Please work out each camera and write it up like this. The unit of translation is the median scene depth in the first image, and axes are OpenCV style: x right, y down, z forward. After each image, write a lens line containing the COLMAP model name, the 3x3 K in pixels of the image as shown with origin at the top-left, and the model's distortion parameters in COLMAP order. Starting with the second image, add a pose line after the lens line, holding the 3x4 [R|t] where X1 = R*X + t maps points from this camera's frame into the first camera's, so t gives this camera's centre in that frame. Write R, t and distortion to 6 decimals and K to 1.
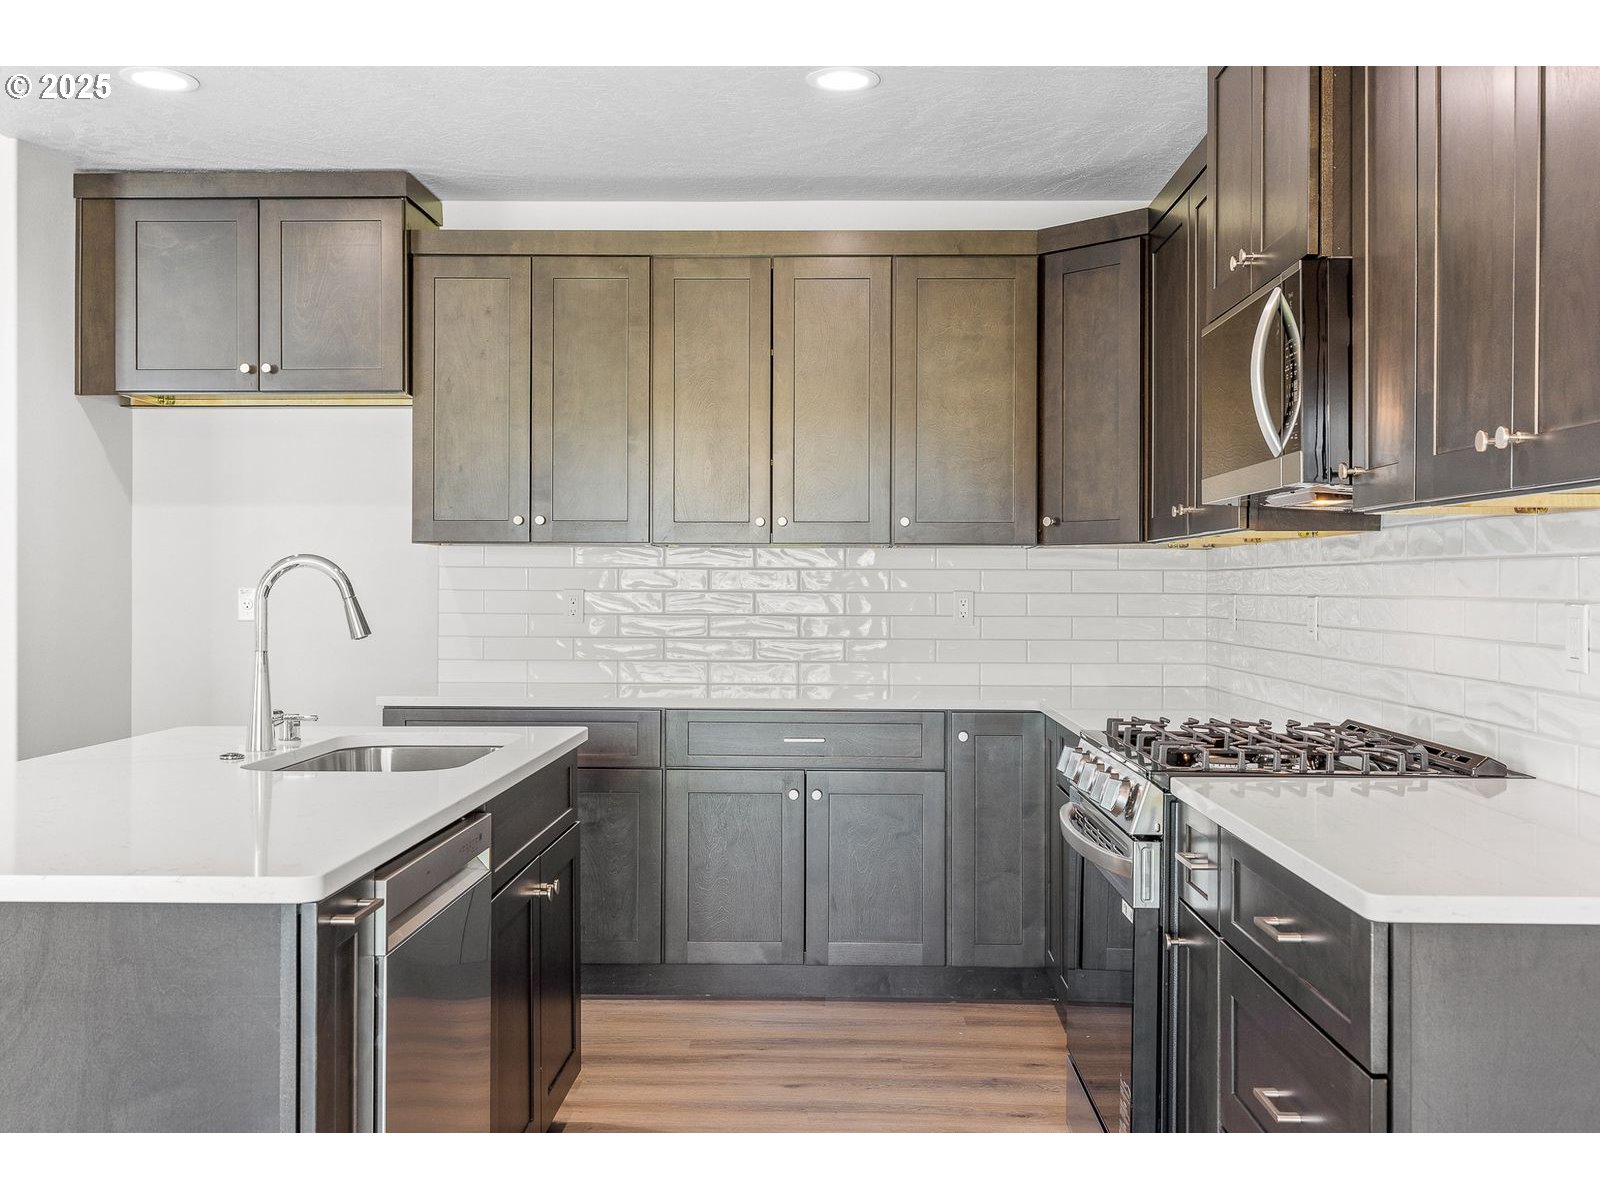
lens RADIAL K [[1506.7, 0, 801.4], [0, 1506.7, 581.0], [0, 0, 1]] dist [-0.003541, -0.003956]
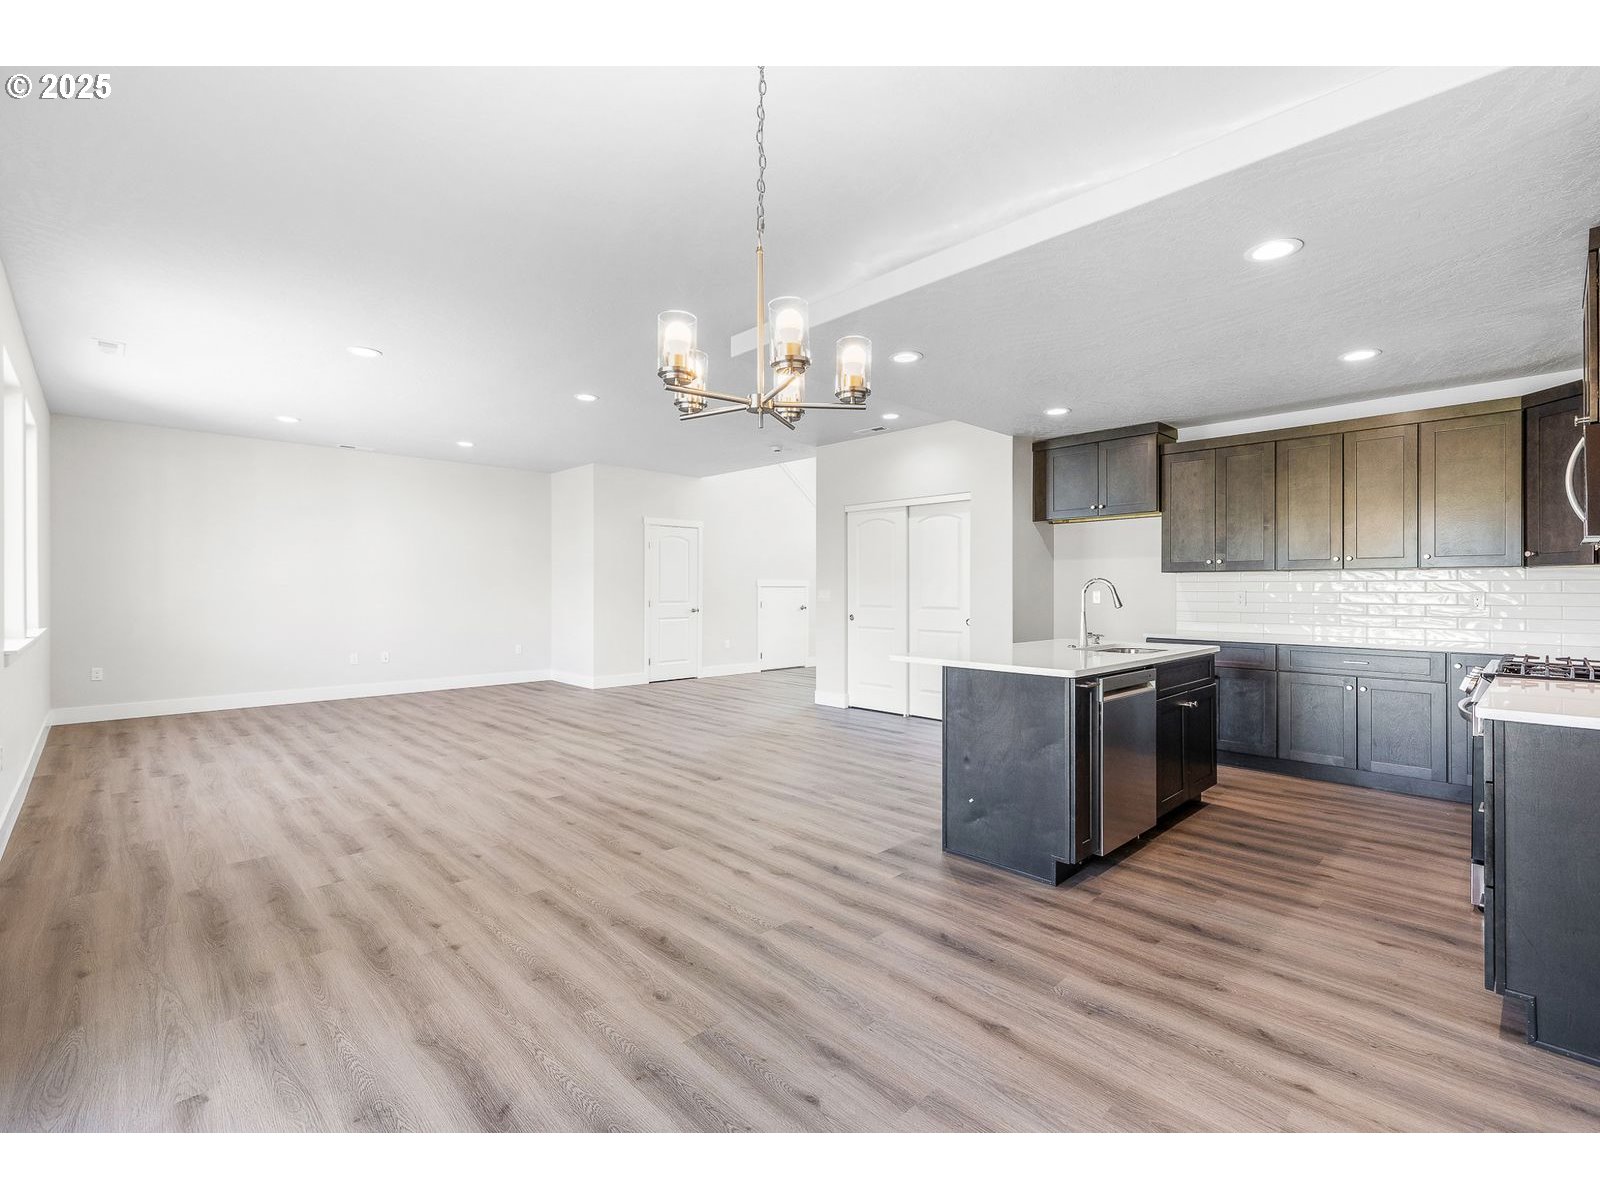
lens RADIAL K [[720.4, 0, 808.9], [0, 720.4, 592.7], [0, 0, 1]] dist [0.021801, -0.000077]
pose [[0.709874, 0.001483, -0.704327, 0.168027], [0.000777, 0.999996, 0.002889, 0.004363], [0.704328, -0.002598, 0.709870, -0.248138]]
